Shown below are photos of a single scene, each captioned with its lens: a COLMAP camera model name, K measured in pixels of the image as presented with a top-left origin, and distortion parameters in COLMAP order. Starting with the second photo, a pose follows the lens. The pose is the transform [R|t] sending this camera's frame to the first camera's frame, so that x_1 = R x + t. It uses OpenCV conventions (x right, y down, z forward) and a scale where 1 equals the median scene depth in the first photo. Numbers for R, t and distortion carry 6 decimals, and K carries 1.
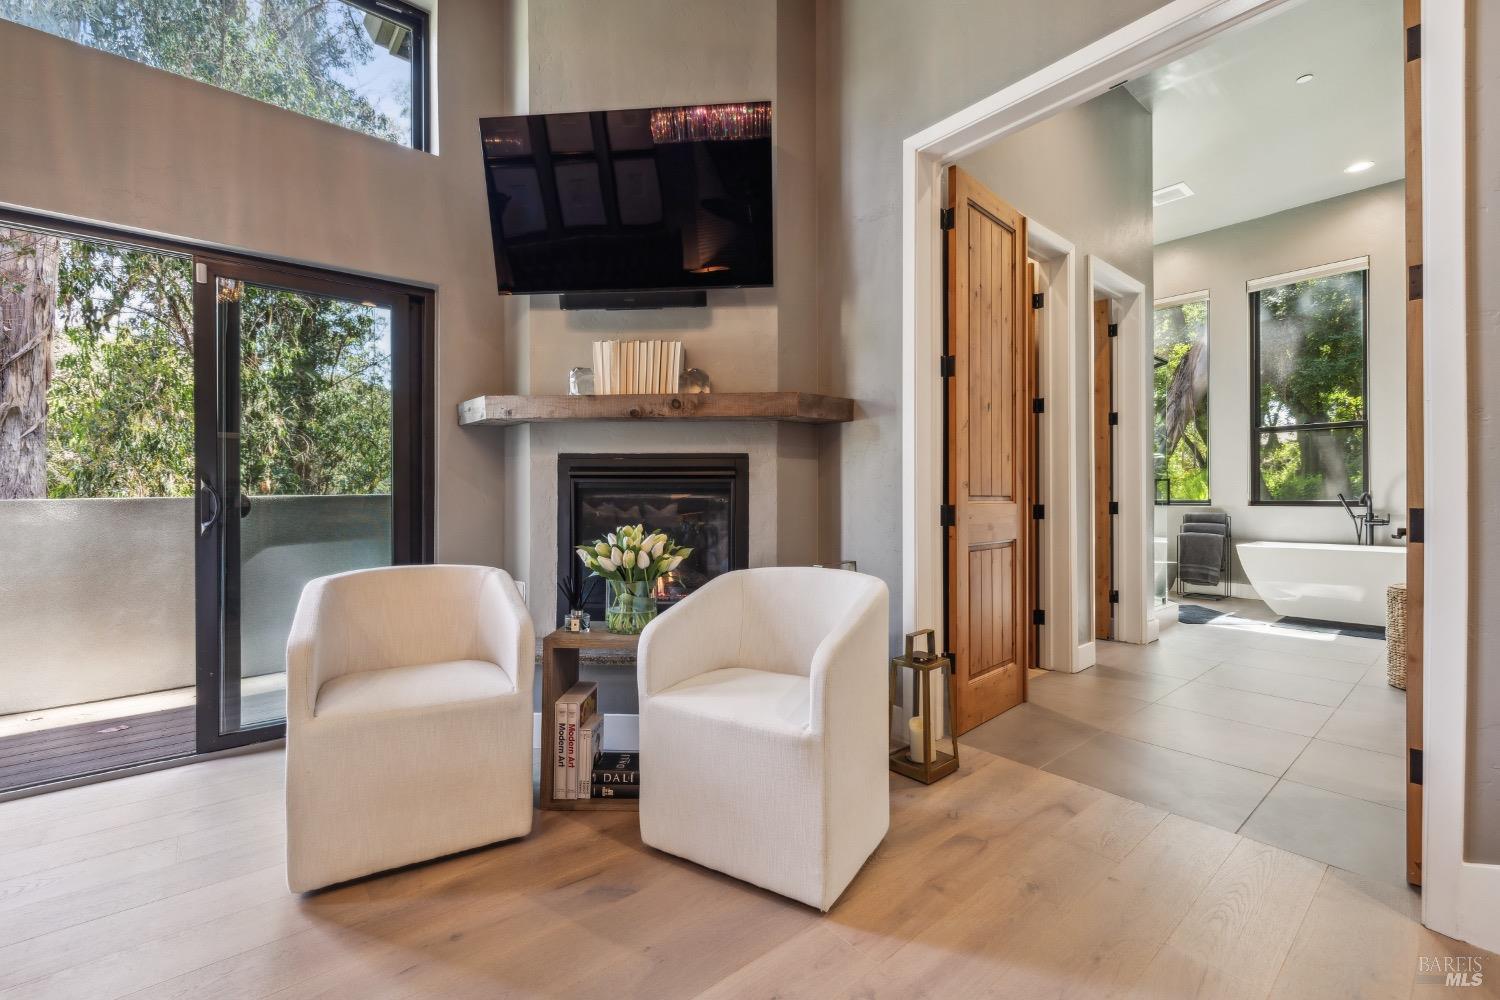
lens RADIAL K [[636.0, 0, 738.1], [0, 636.0, 494.6], [0, 0, 1]] dist [0.000083, -0.000023]
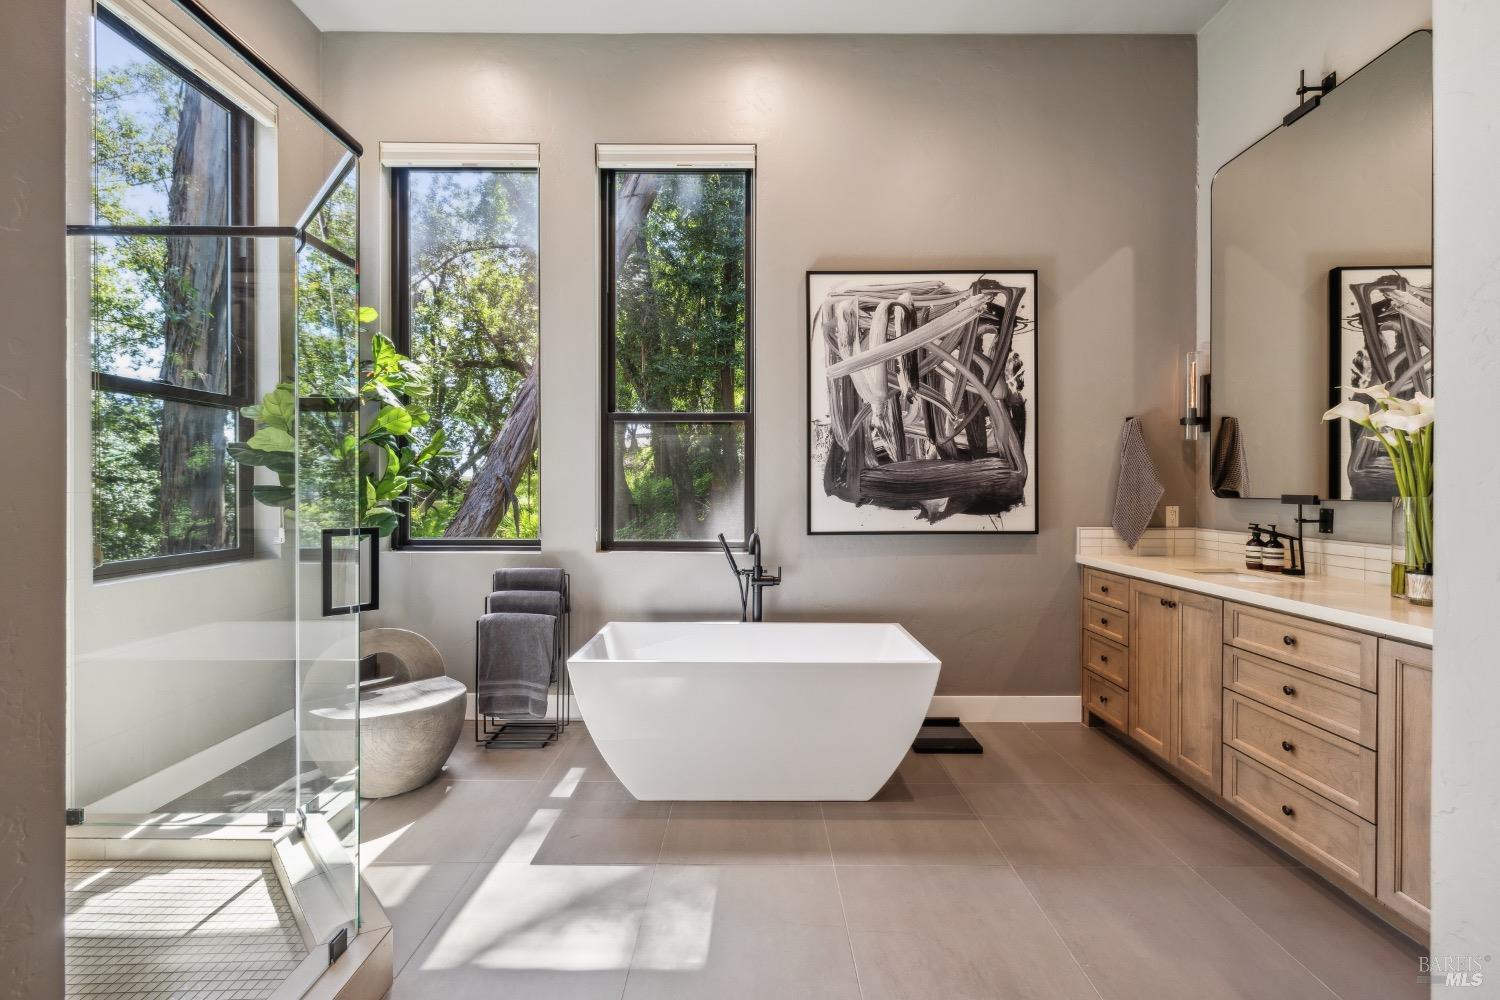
lens RADIAL K [[636.0, 0, 747.9], [0, 636.0, 492.6], [0, 0, 1]] dist [0.000083, -0.000023]
pose [[0.639834, -0.001078, 0.768512, 0.462026], [-0.006271, 0.999958, 0.006623, -0.038481], [-0.768487, -0.009057, 0.639801, 0.546893]]
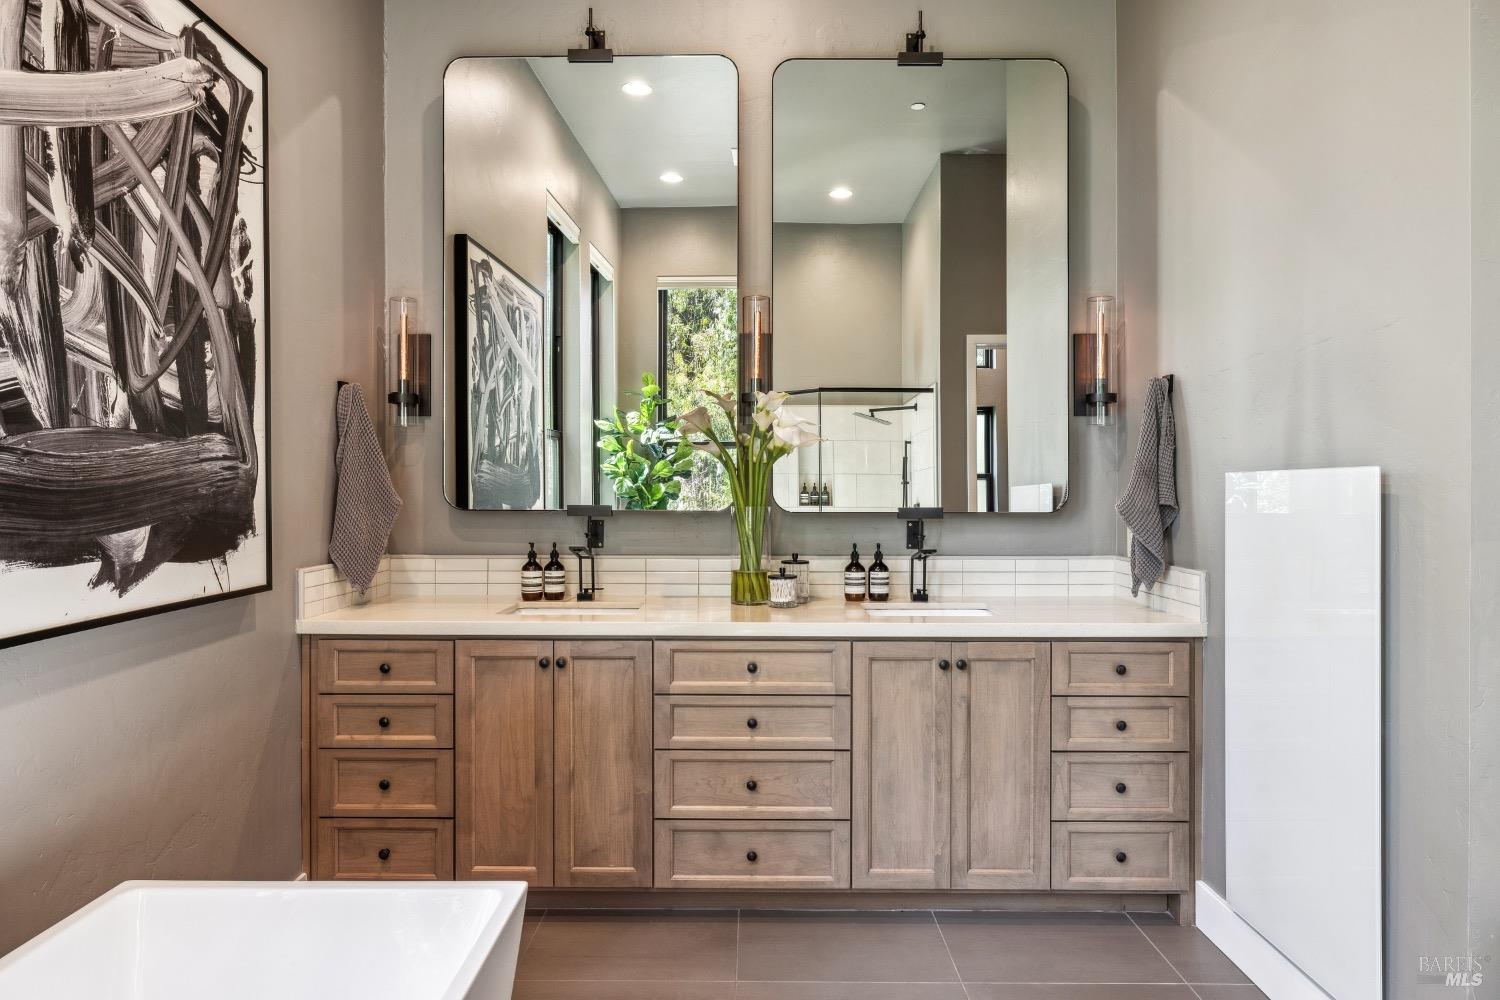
lens RADIAL K [[880.5, 0, 747.0], [0, 880.5, 495.6], [0, 0, 1]] dist [-0.007930, -0.001226]
pose [[-0.768968, -0.002566, 0.639282, 0.638586], [-0.001932, 0.999997, 0.001690, -0.043011], [-0.639284, 0.000065, -0.768971, 0.869490]]
